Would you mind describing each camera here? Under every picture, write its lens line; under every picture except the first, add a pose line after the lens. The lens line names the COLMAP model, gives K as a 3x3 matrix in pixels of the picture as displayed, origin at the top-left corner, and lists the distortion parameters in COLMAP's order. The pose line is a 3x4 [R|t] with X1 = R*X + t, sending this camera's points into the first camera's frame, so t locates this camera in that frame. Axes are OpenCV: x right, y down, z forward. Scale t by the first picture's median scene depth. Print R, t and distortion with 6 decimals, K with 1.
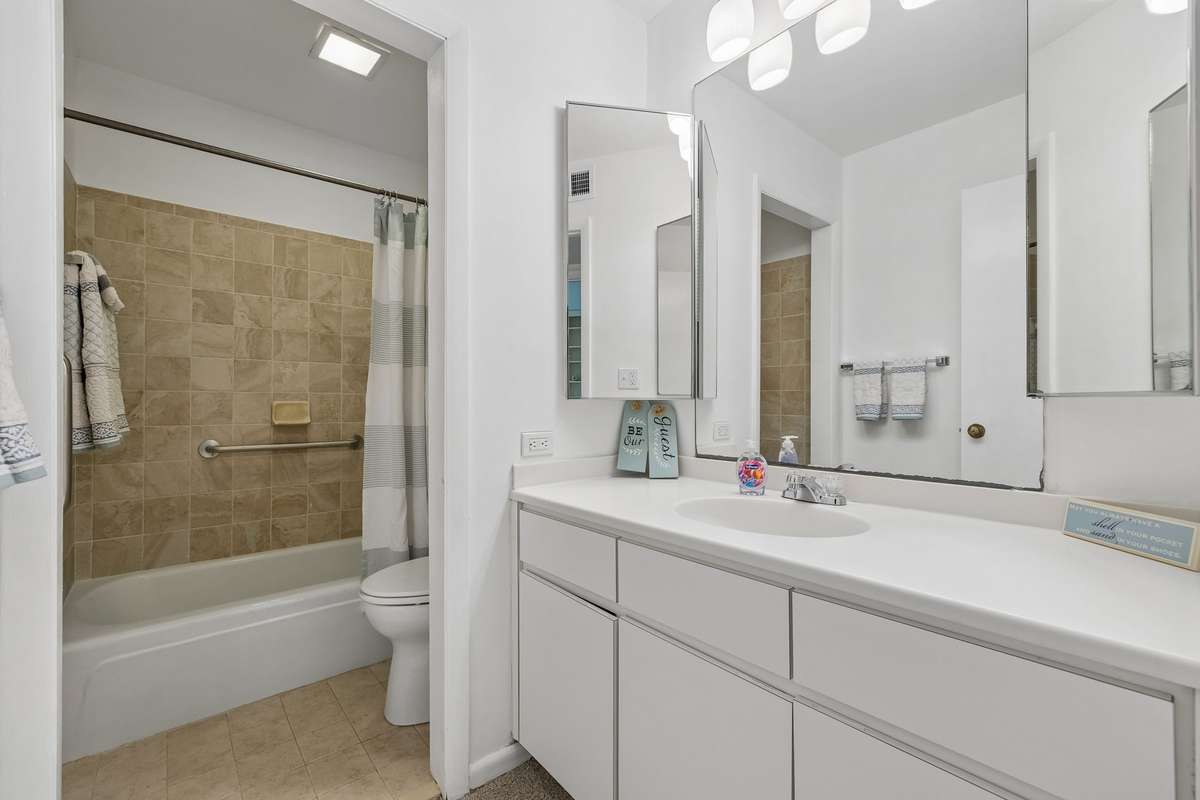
lens RADIAL K [[508.2, 0, 603.8], [0, 508.2, 396.1], [0, 0, 1]] dist [-0.000991, 0.000394]
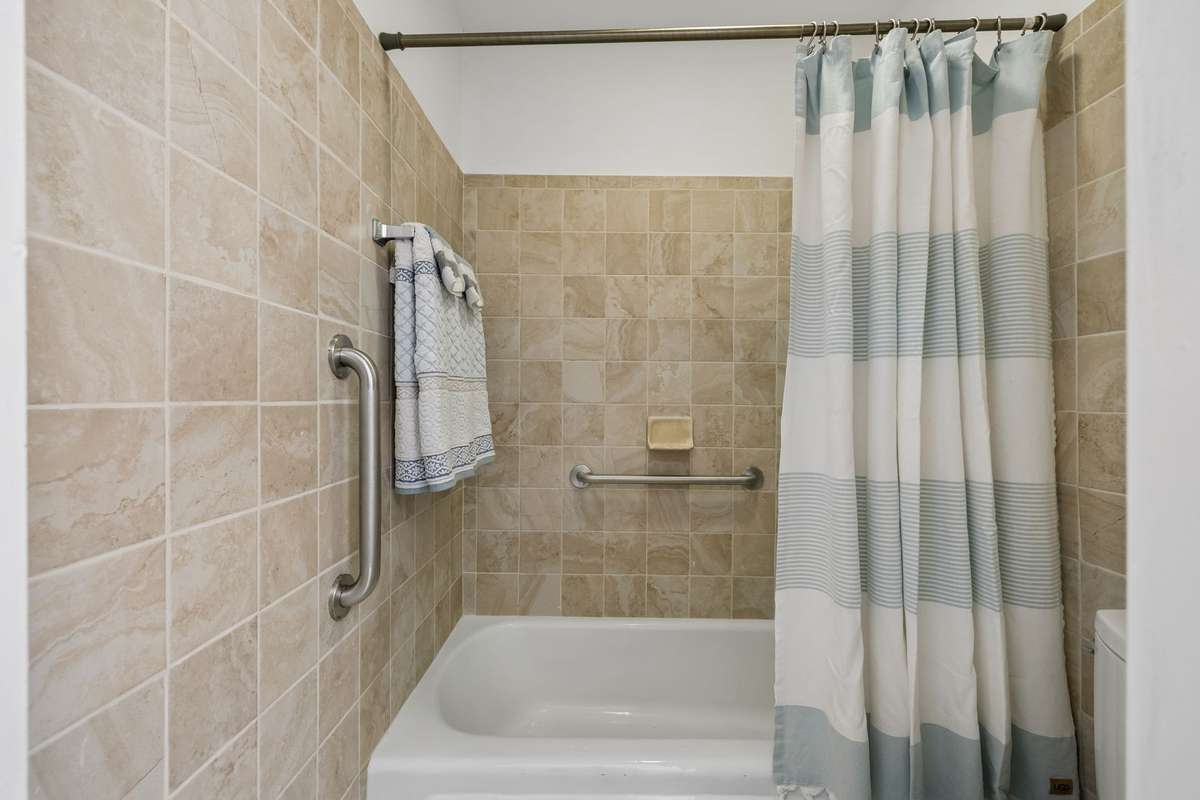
lens RADIAL K [[508.2, 0, 599.5], [0, 508.2, 396.9], [0, 0, 1]] dist [-0.000991, 0.000394]
pose [[0.754606, 0.000449, -0.656178, -0.231749], [0.001322, 0.999997, 0.002204, -0.021065], [0.656177, -0.002530, 0.754603, 0.416197]]
